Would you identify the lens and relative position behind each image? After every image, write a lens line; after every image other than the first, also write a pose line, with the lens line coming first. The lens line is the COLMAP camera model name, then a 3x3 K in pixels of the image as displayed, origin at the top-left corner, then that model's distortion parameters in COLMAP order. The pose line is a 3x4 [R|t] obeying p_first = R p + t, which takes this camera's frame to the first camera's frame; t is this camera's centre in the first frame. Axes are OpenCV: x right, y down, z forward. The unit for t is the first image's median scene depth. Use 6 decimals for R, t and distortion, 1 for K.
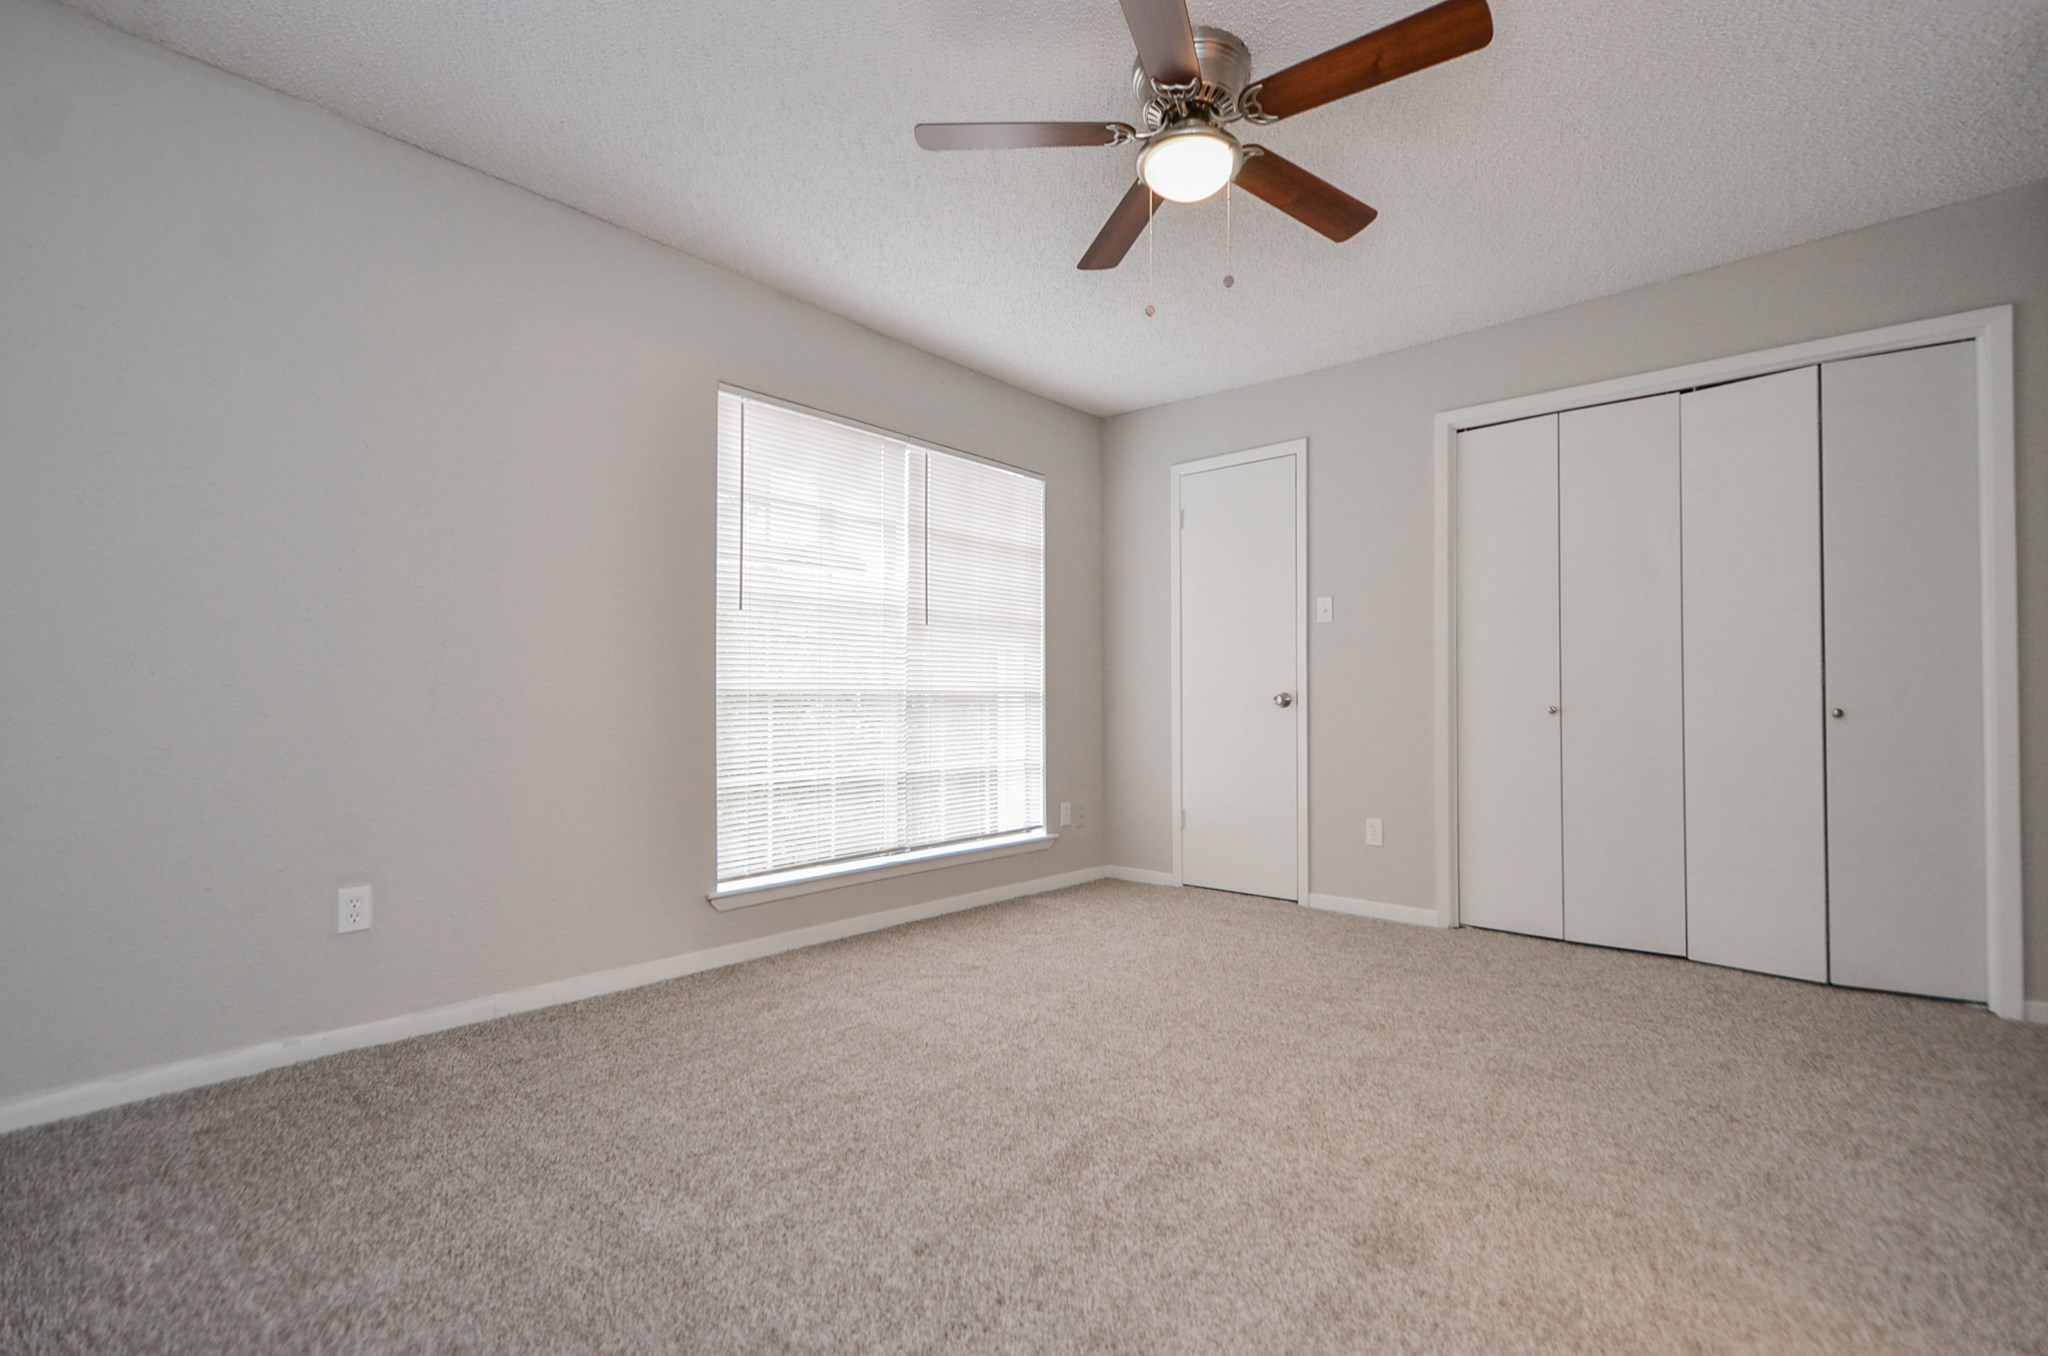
lens RADIAL K [[895.2, 0, 1020.8], [0, 895.2, 695.5], [0, 0, 1]] dist [0.023419, -0.009685]
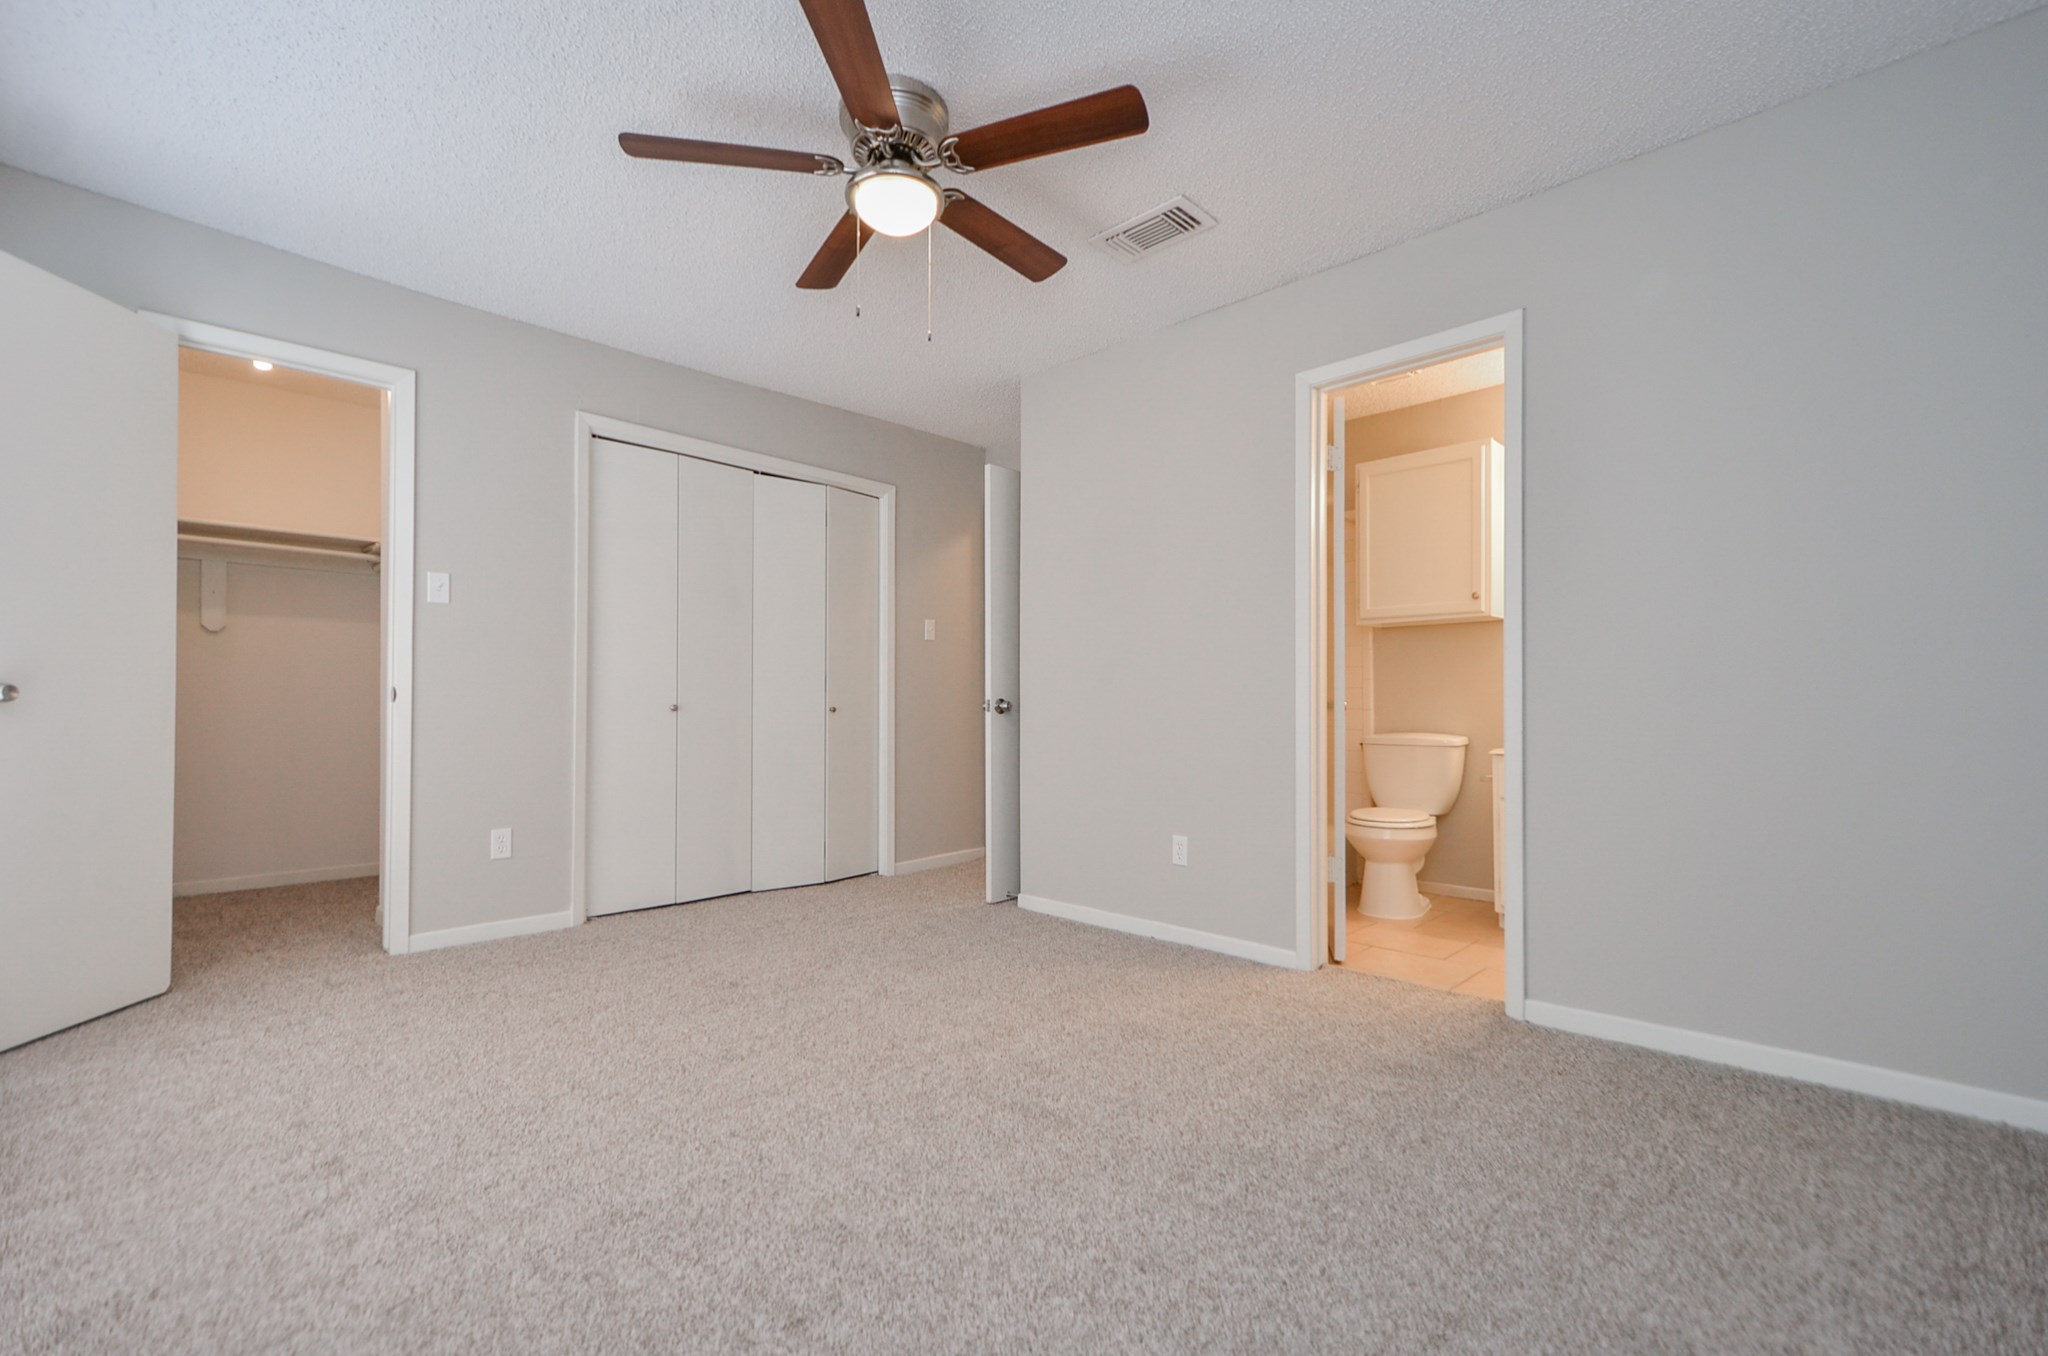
lens RADIAL K [[889.2, 0, 1019.3], [0, 889.2, 700.6], [0, 0, 1]] dist [0.021587, -0.009710]
pose [[0.069217, 0.004882, 0.997590, -0.686106], [-0.014890, 0.999882, -0.003860, 0.005440], [-0.997491, -0.014587, 0.069281, 0.613331]]
